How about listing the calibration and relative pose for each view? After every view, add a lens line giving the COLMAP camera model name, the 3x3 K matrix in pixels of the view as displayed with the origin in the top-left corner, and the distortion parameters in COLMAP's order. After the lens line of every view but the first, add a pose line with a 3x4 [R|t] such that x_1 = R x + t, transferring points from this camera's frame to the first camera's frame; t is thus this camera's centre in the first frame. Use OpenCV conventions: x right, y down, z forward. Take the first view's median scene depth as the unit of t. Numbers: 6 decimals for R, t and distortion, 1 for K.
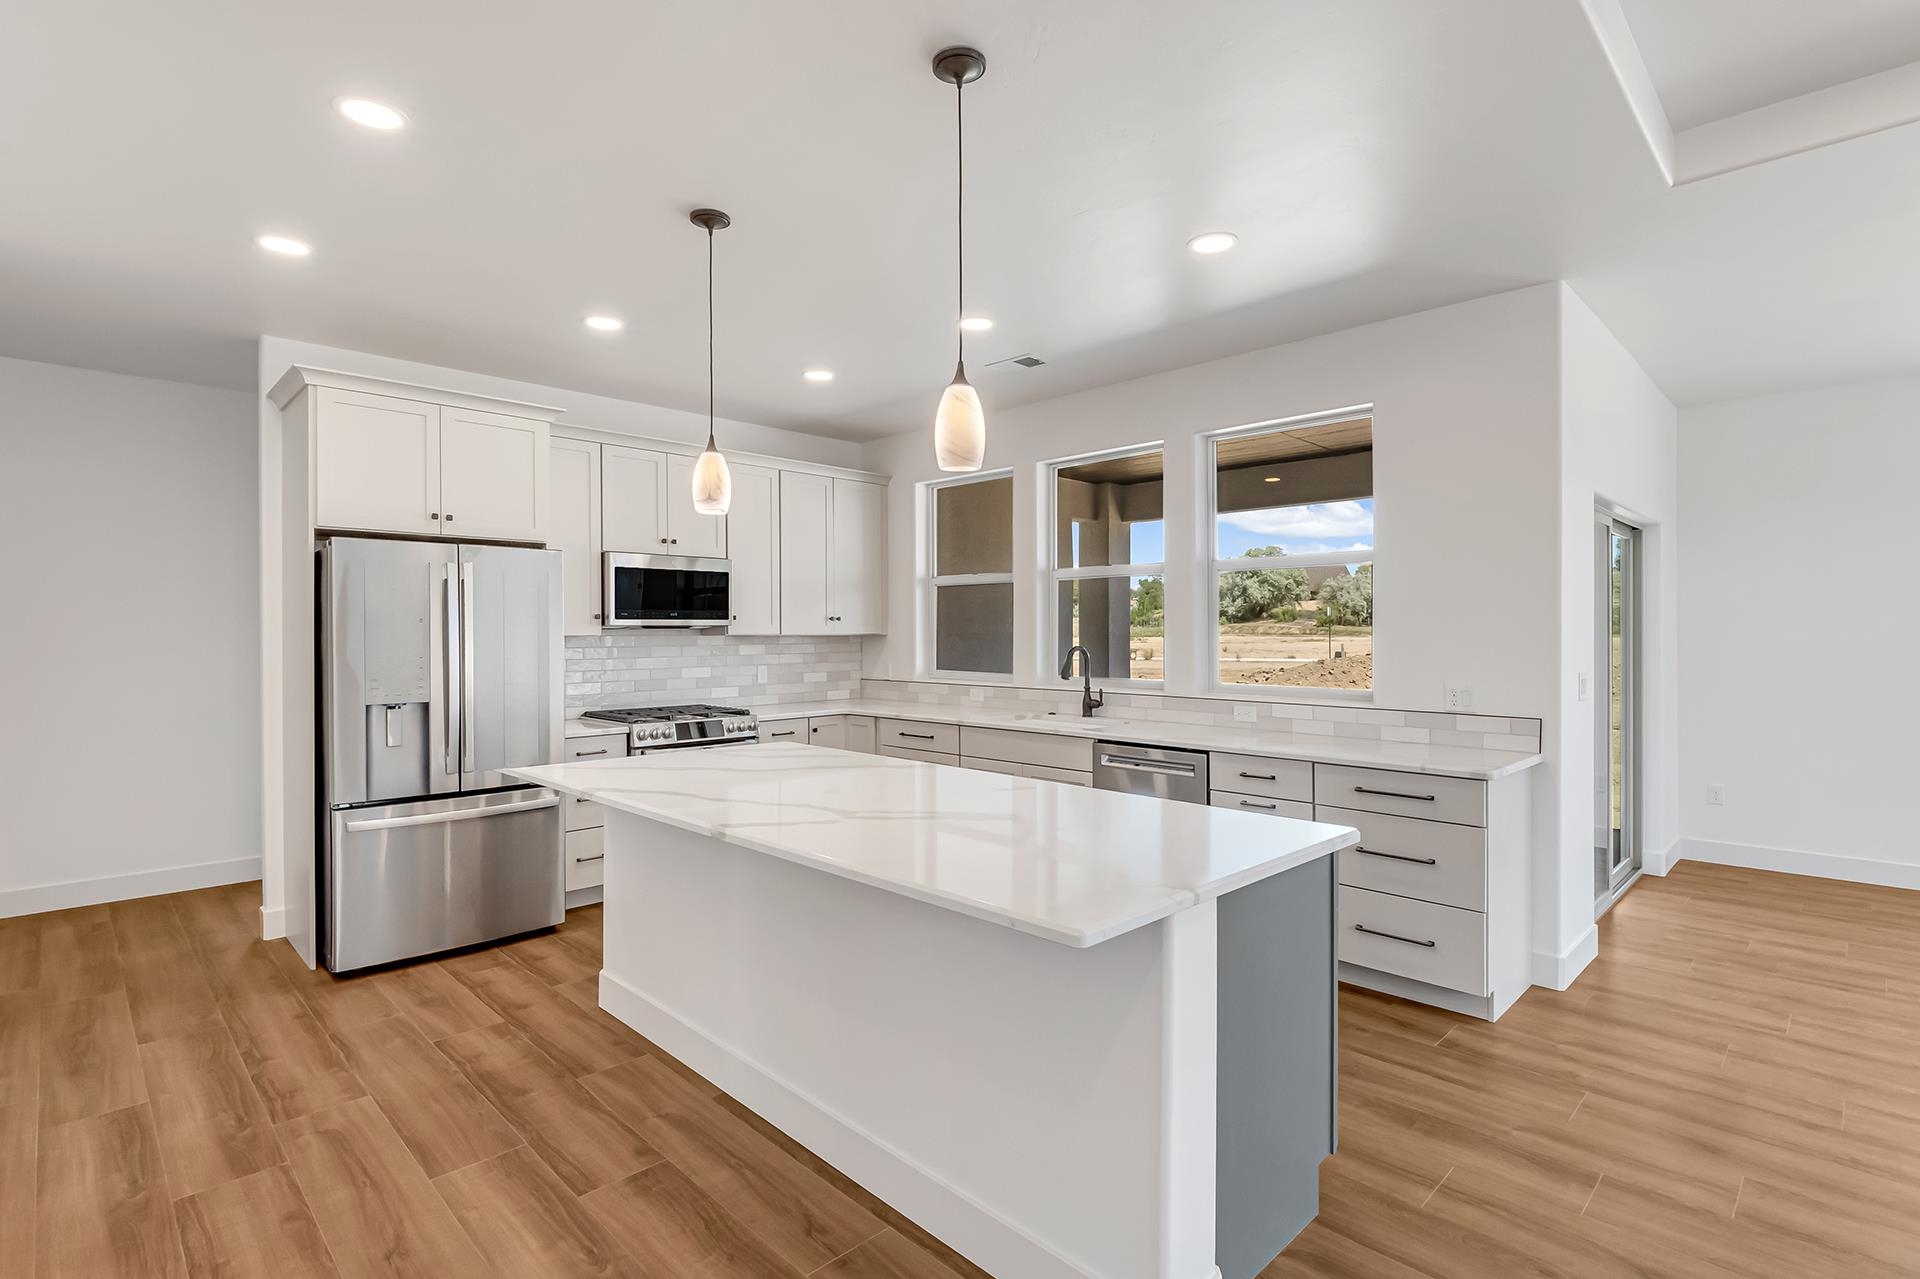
lens RADIAL K [[948.8, 0, 960.6], [0, 948.8, 634.3], [0, 0, 1]] dist [0.032089, -0.045455]
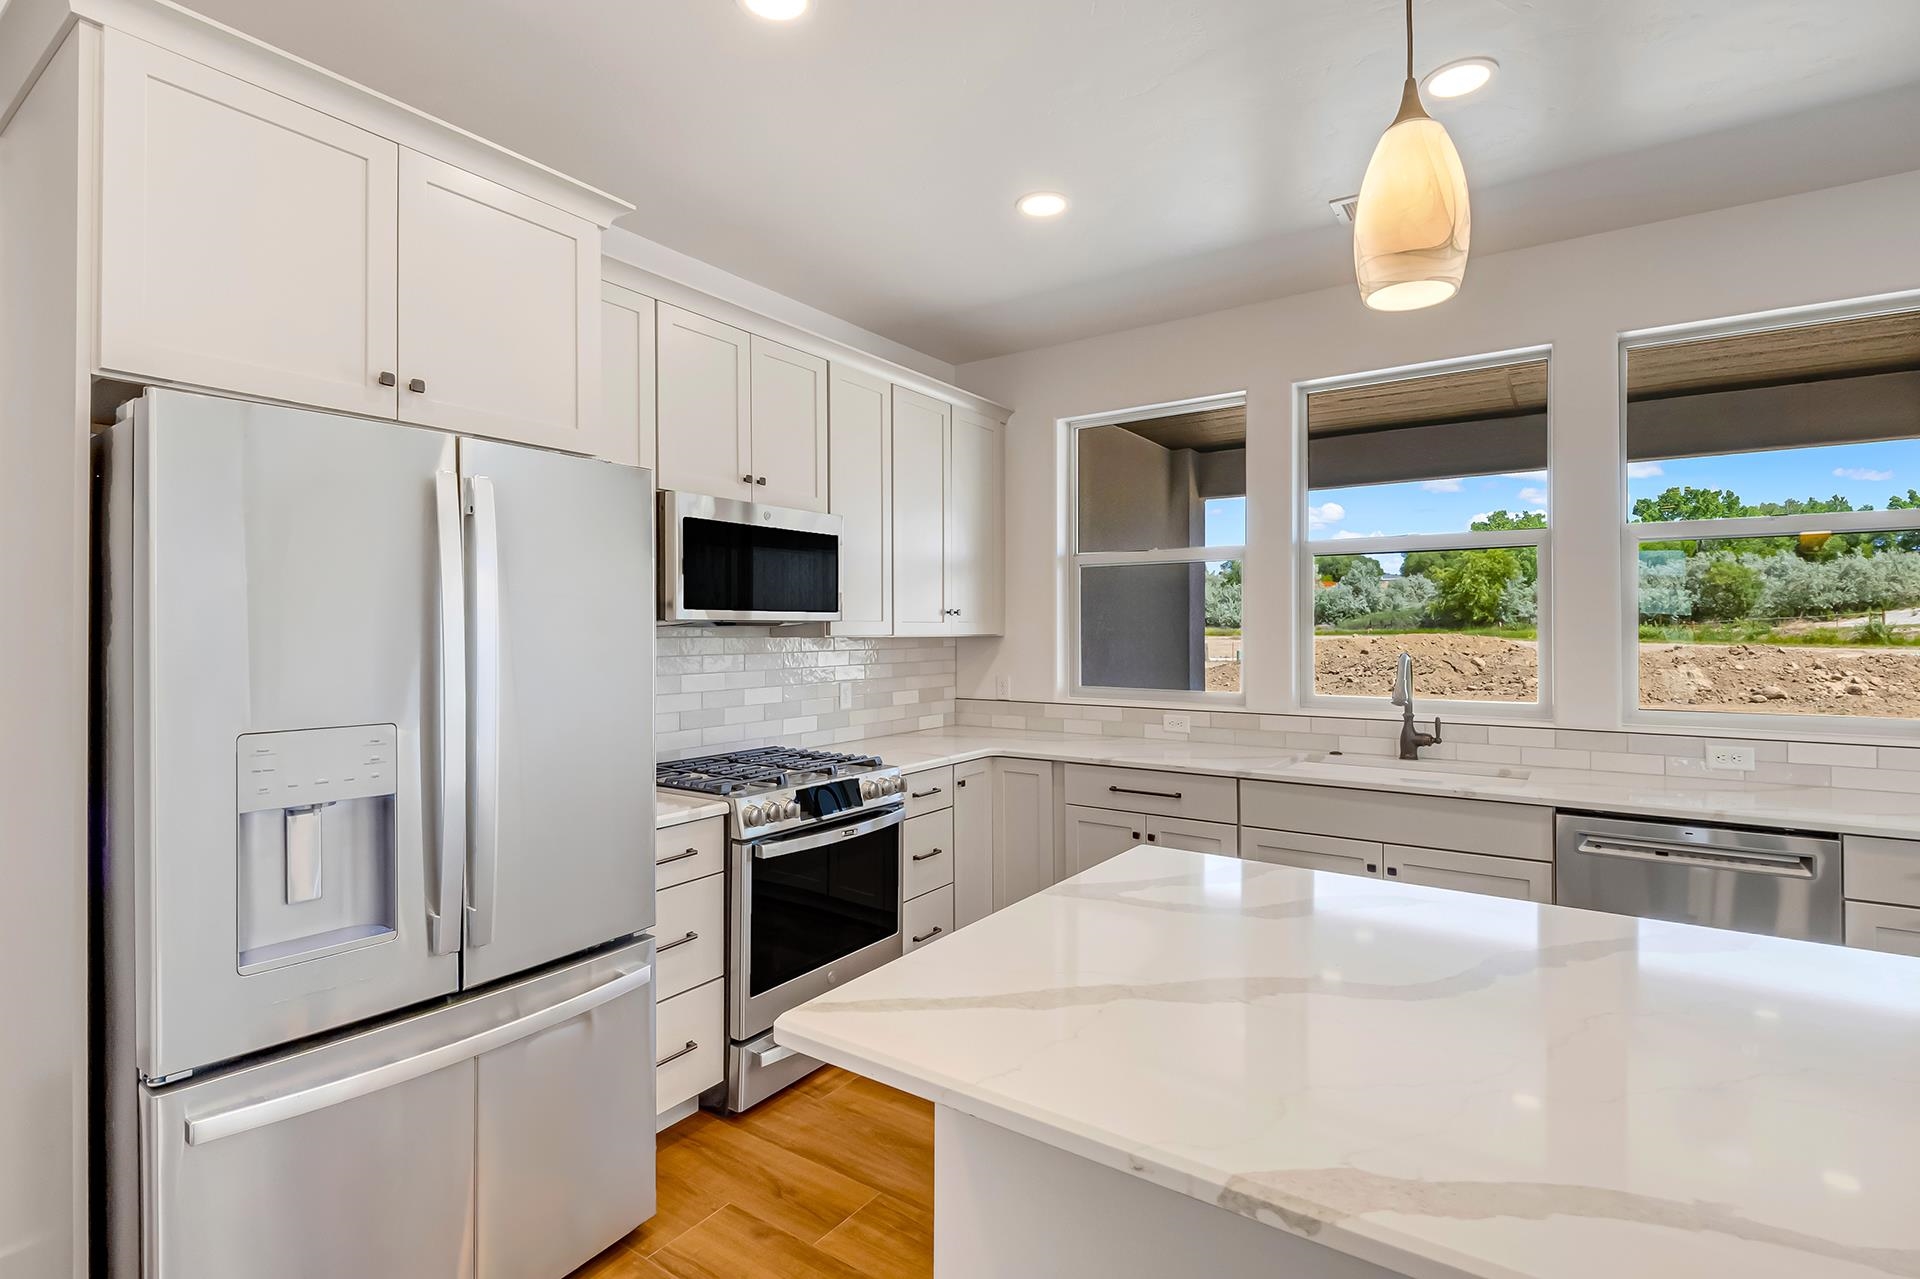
lens RADIAL K [[930.0, 0, 965.4], [0, 930.0, 627.6], [0, 0, 1]] dist [0.031355, -0.028383]
pose [[0.982336, 0.000933, 0.187124, -0.273108], [0.000287, 0.999979, -0.006491, -0.001197], [-0.187126, 0.006430, 0.982315, 0.382055]]
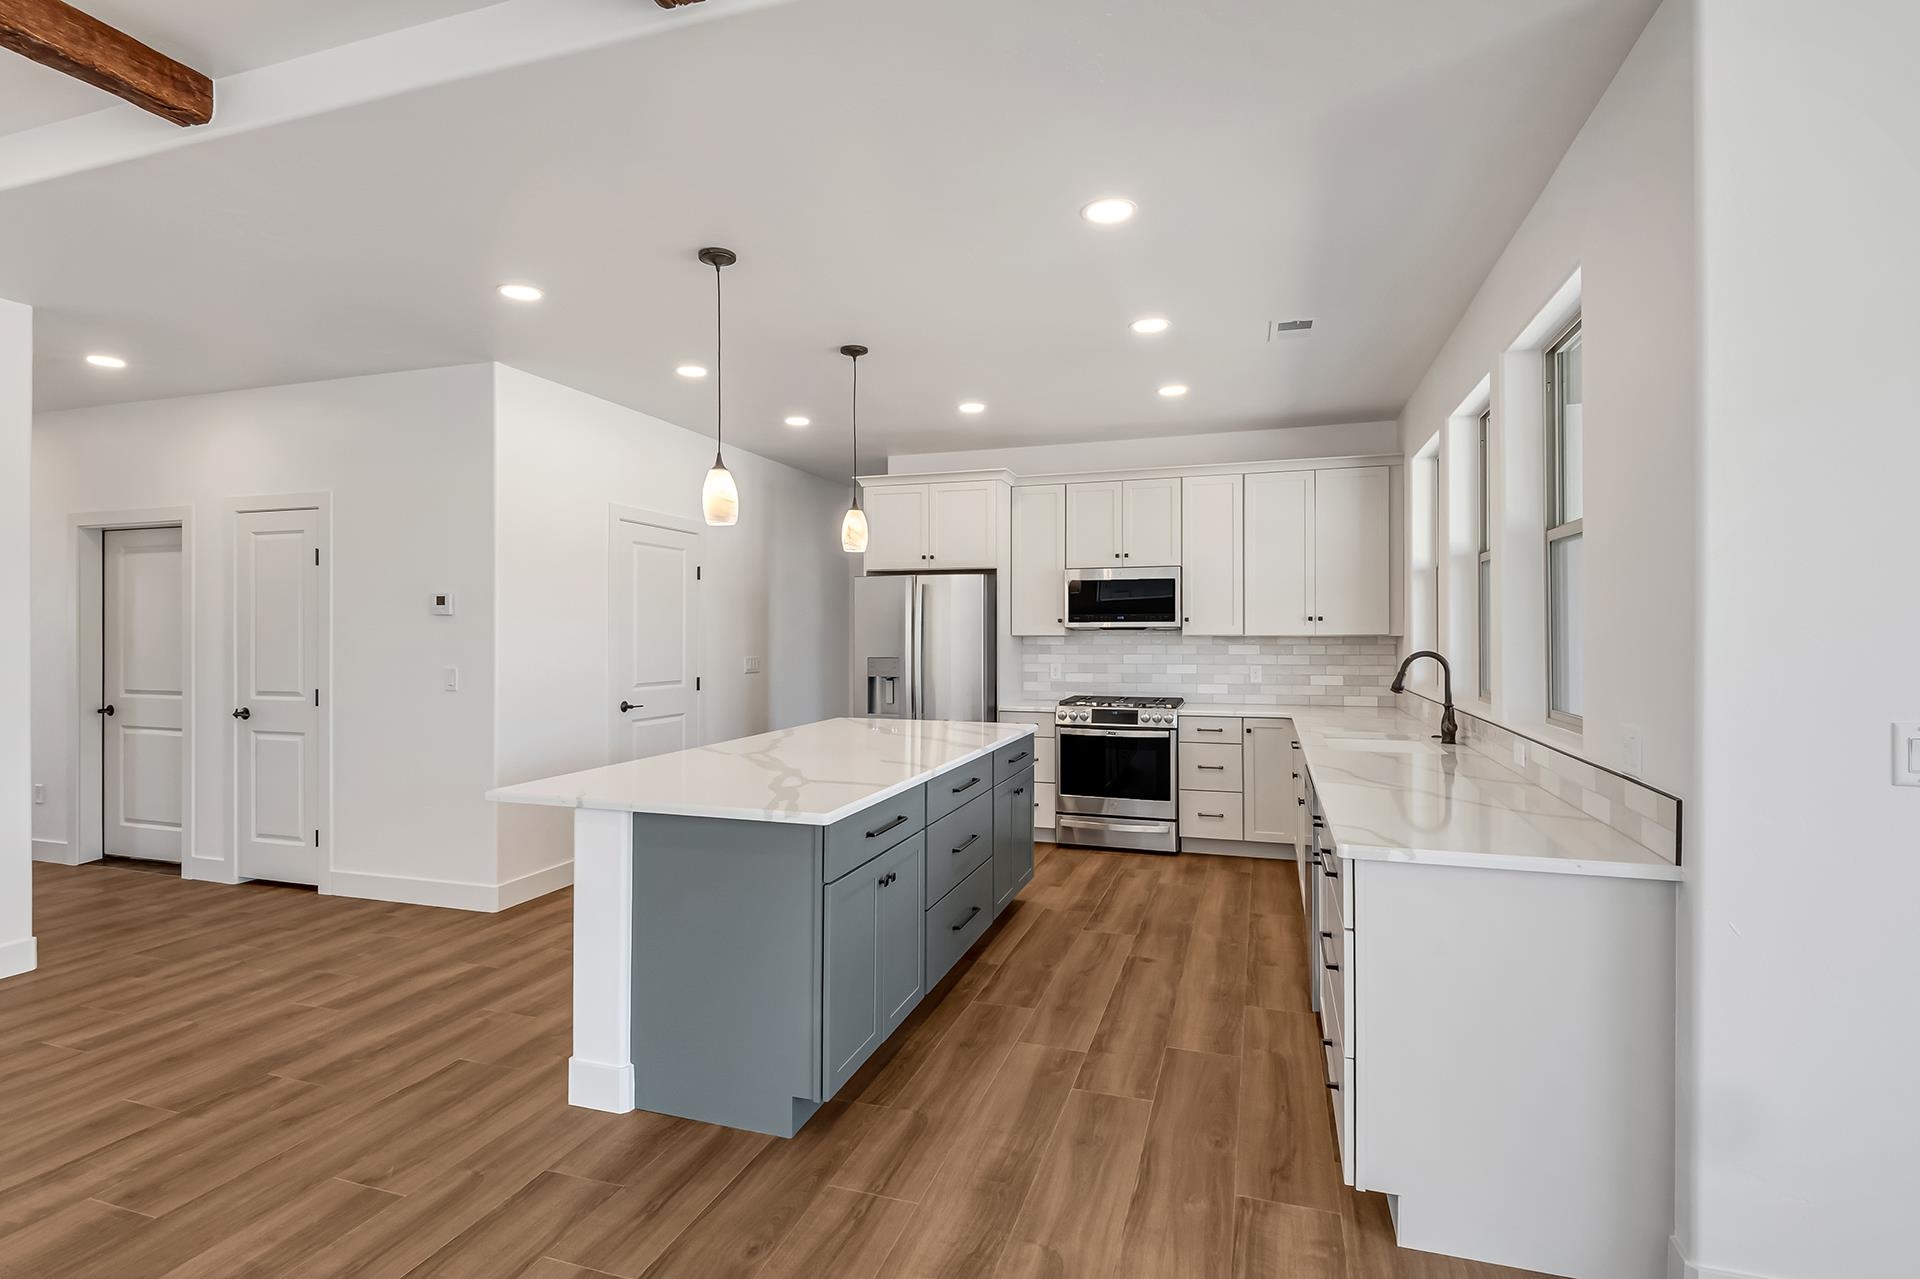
lens RADIAL K [[922.8, 0, 908.6], [0, 922.8, 633.5], [0, 0, 1]] dist [0.048426, -0.027540]
pose [[0.428919, 0.001575, -0.903342, 0.585433], [-0.002134, 0.999997, 0.000730, -0.001465], [0.903340, 0.001614, 0.428921, 0.258935]]
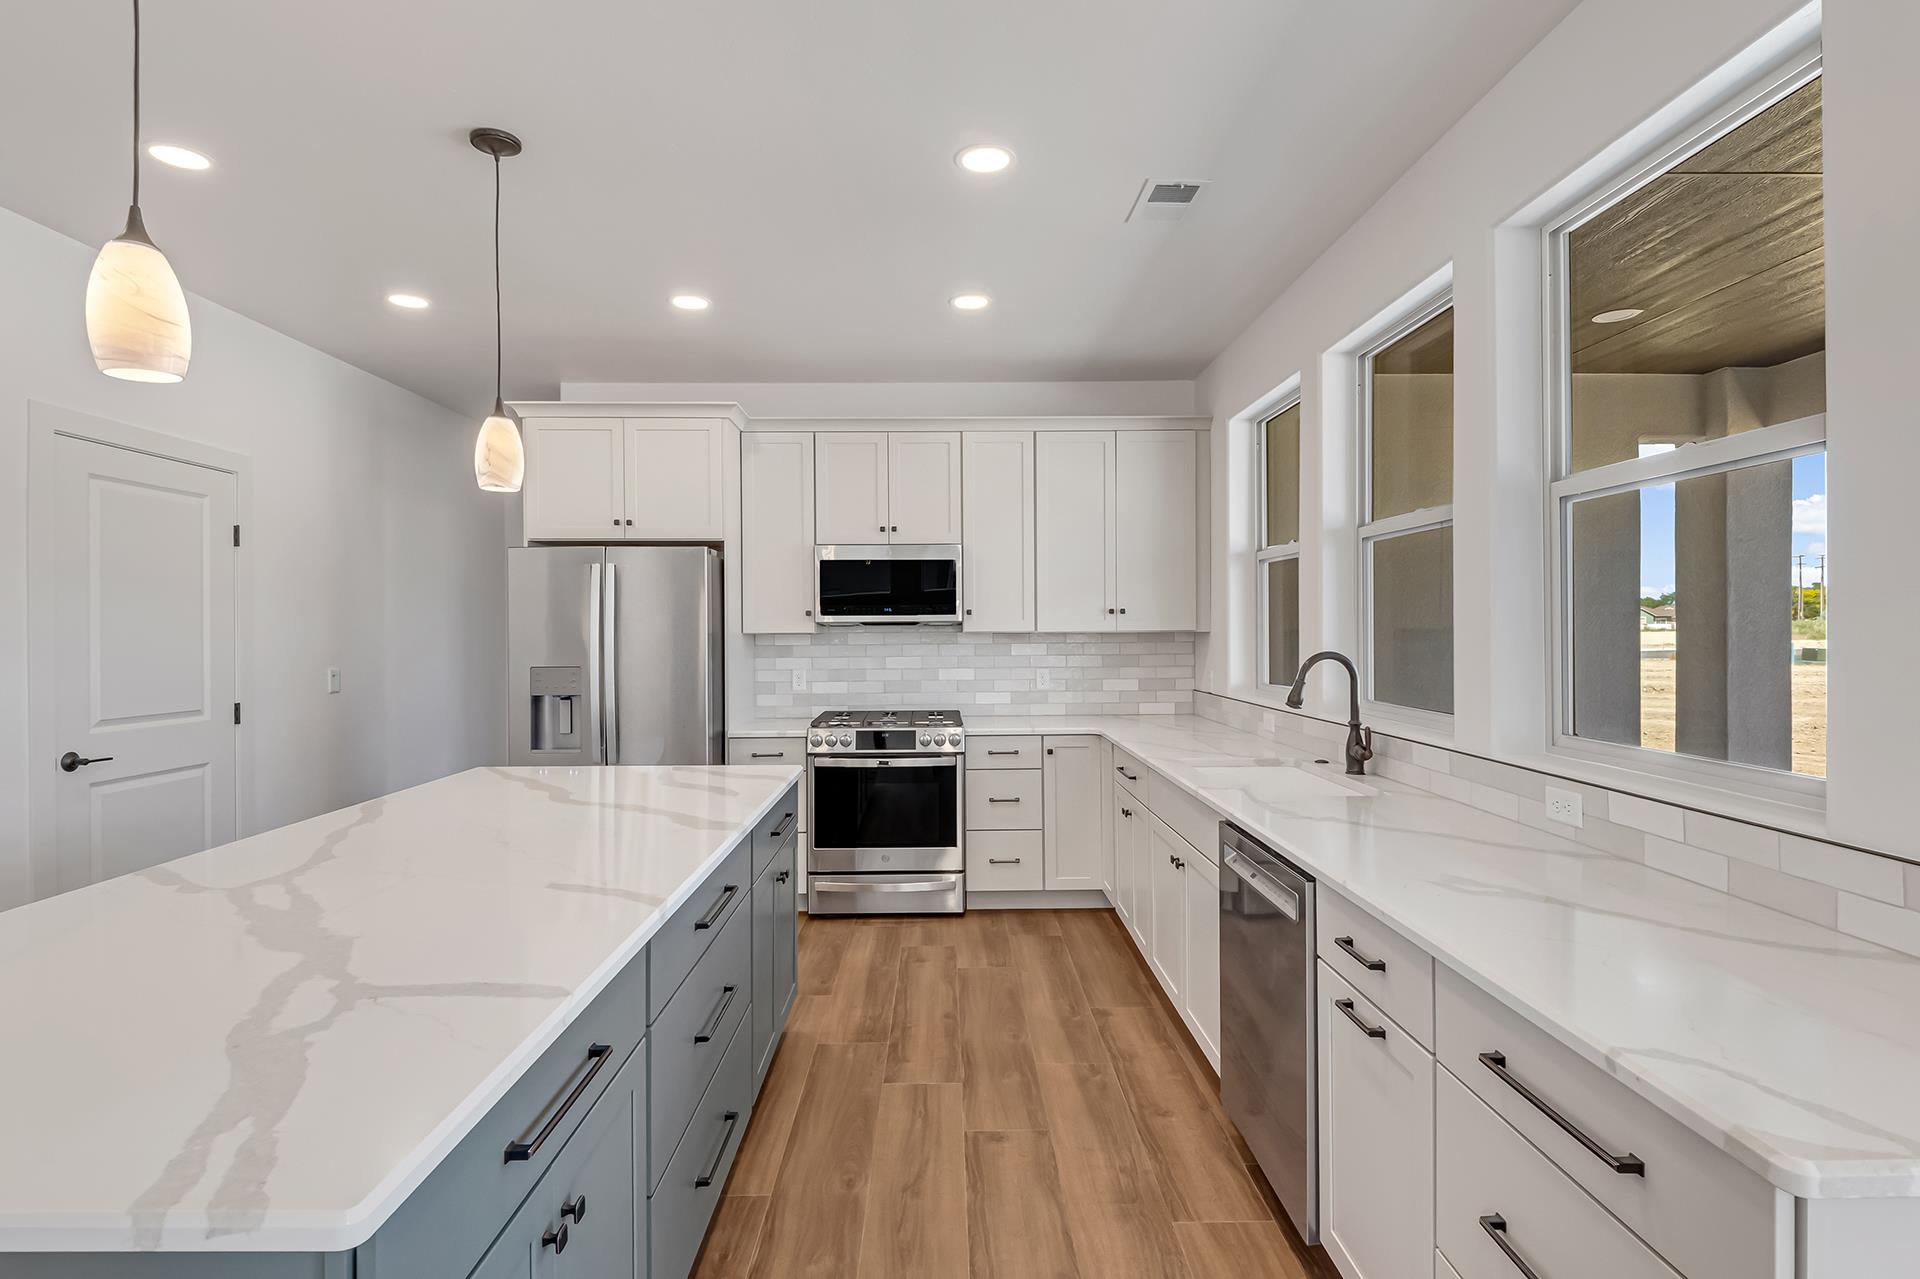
lens RADIAL K [[941.4, 0, 918.5], [0, 941.4, 632.0], [0, 0, 1]] dist [0.025914, -0.000776]
pose [[0.705050, -0.000011, -0.709157, 0.333252], [0.001775, 0.999997, 0.001748, -0.000989], [0.709155, -0.002491, 0.705048, 0.370641]]
